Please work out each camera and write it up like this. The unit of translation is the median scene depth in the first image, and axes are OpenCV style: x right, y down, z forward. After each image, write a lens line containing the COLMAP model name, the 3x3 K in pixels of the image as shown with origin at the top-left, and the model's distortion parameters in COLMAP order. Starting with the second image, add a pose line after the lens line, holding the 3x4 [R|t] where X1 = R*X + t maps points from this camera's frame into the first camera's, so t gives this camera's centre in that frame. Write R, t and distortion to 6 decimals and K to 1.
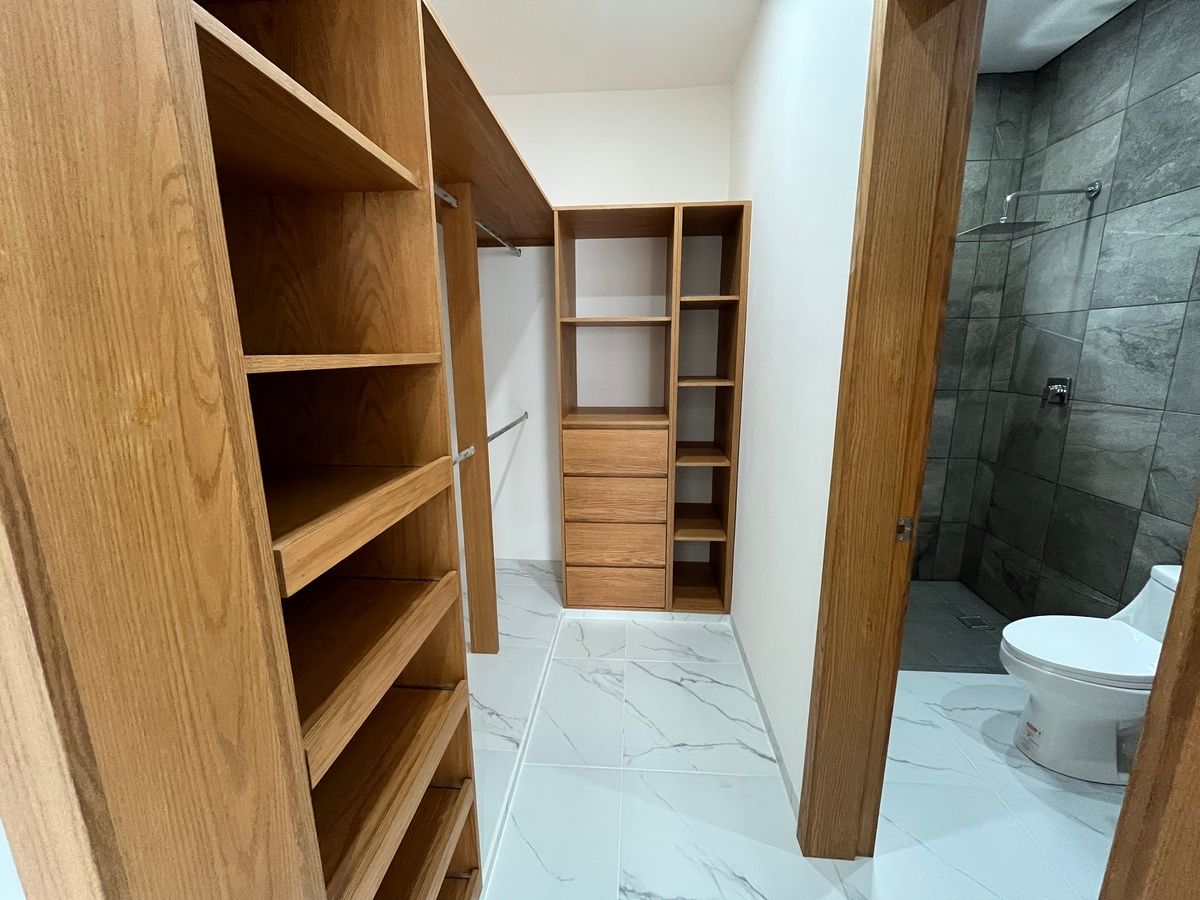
lens RADIAL K [[491.5, 0, 598.3], [0, 491.5, 448.3], [0, 0, 1]] dist [-0.002824, 0.000706]
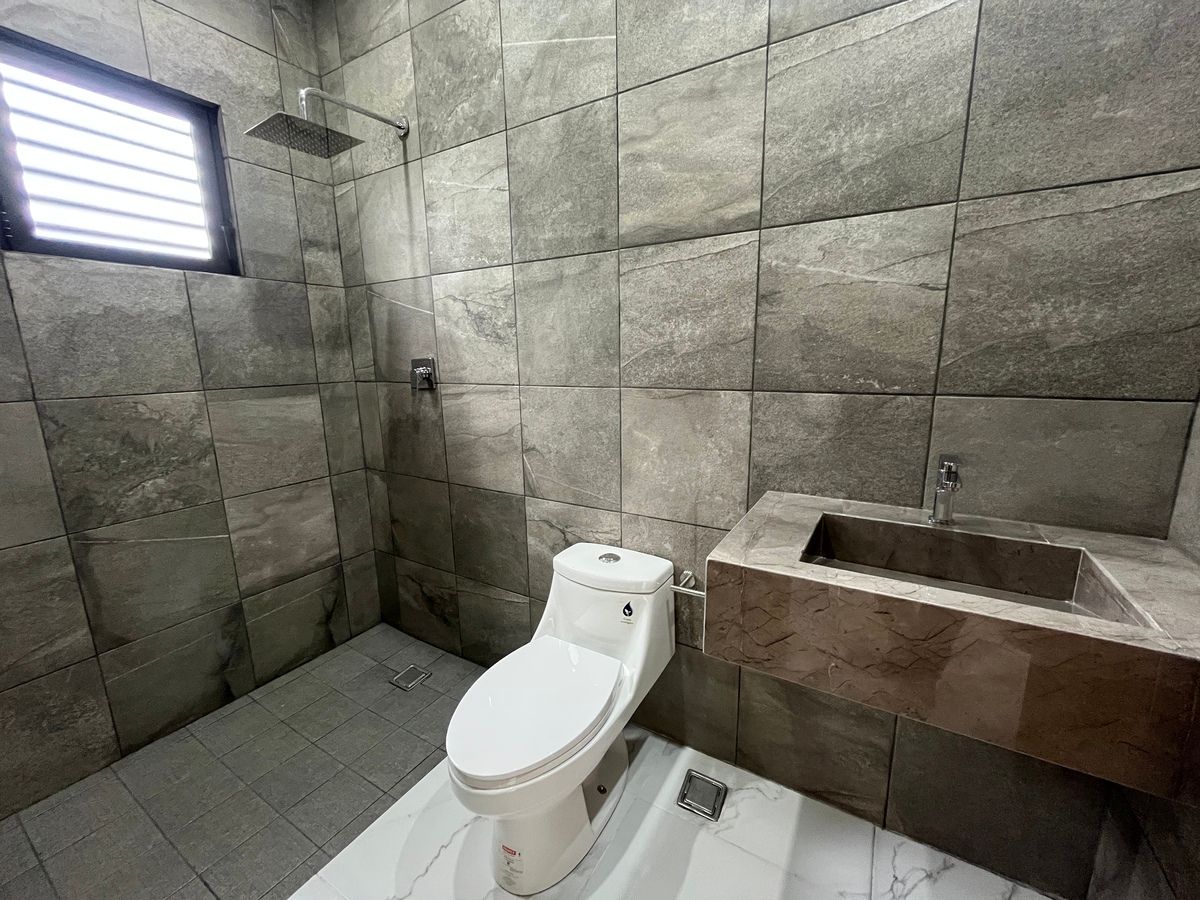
lens RADIAL K [[491.5, 0, 601.8], [0, 491.5, 453.6], [0, 0, 1]] dist [-0.002824, 0.000706]
pose [[0.452281, -0.183344, 0.872827, 0.335031], [0.190326, 0.975940, 0.106381, -0.017685], [-0.871331, 0.118008, 0.476294, 0.371717]]
